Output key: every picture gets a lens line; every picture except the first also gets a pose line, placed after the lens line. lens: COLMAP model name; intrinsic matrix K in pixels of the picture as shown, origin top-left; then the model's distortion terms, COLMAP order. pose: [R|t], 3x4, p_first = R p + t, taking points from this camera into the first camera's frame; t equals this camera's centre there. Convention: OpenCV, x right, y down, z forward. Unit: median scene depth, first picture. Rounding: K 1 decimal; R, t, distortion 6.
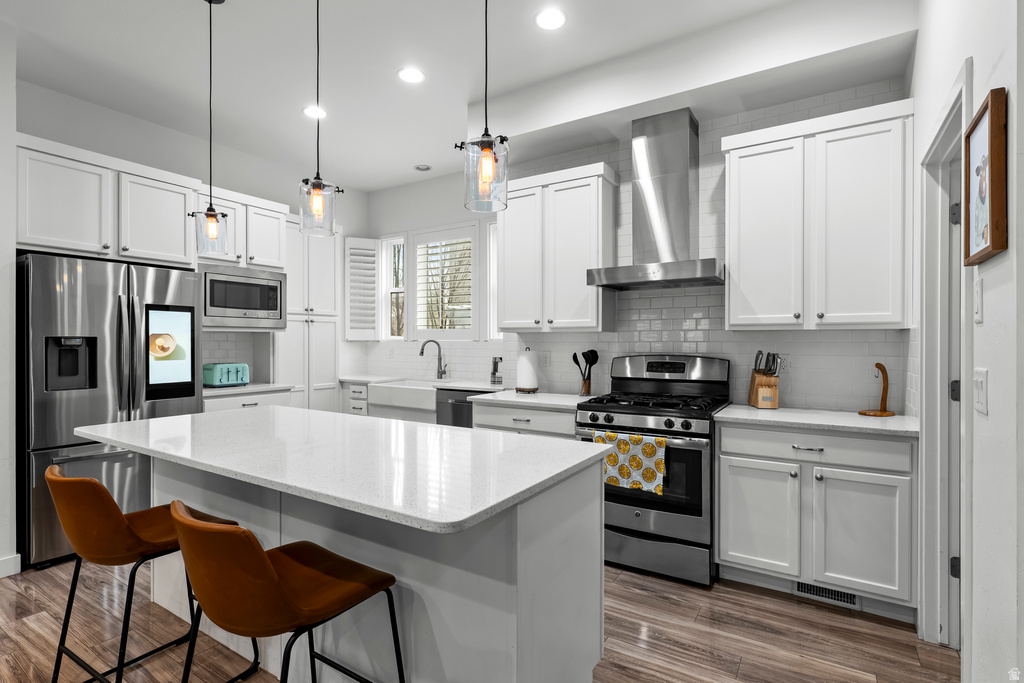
lens RADIAL K [[494.8, 0, 511.1], [0, 494.8, 338.0], [0, 0, 1]] dist [-0.002929, -0.000019]
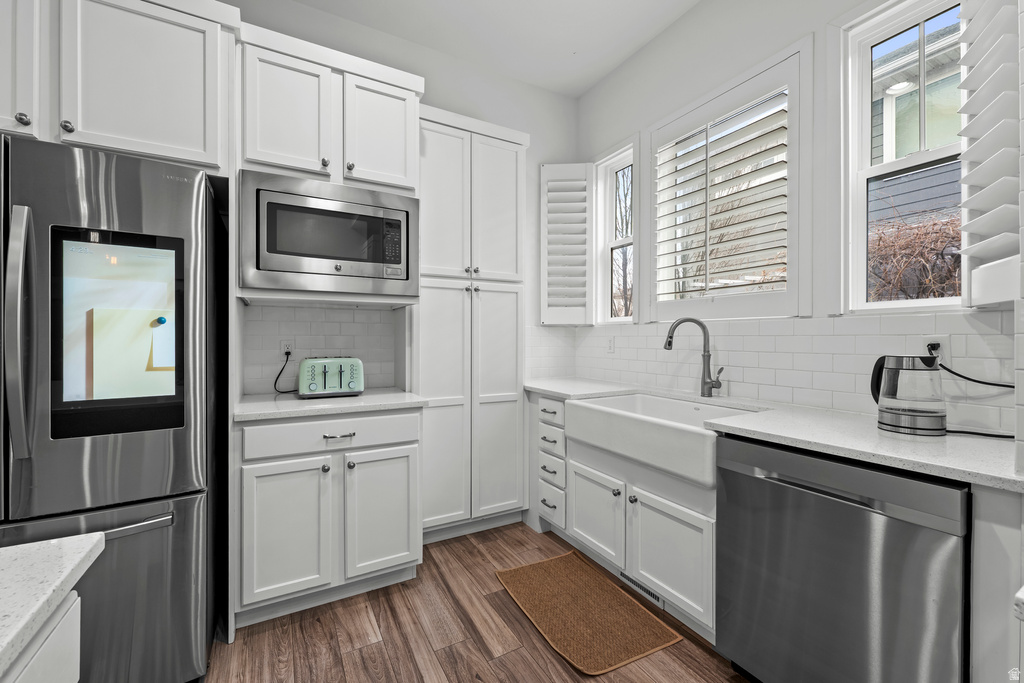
lens RADIAL K [[419.0, 0, 511.3], [0, 419.0, 343.3], [0, 0, 1]] dist [0.003564, 0.000086]
pose [[0.879716, 0.006113, -0.475460, -0.133841], [0.002763, 0.999835, 0.017967, 0.023974], [0.475491, -0.017119, 0.879554, 0.617785]]
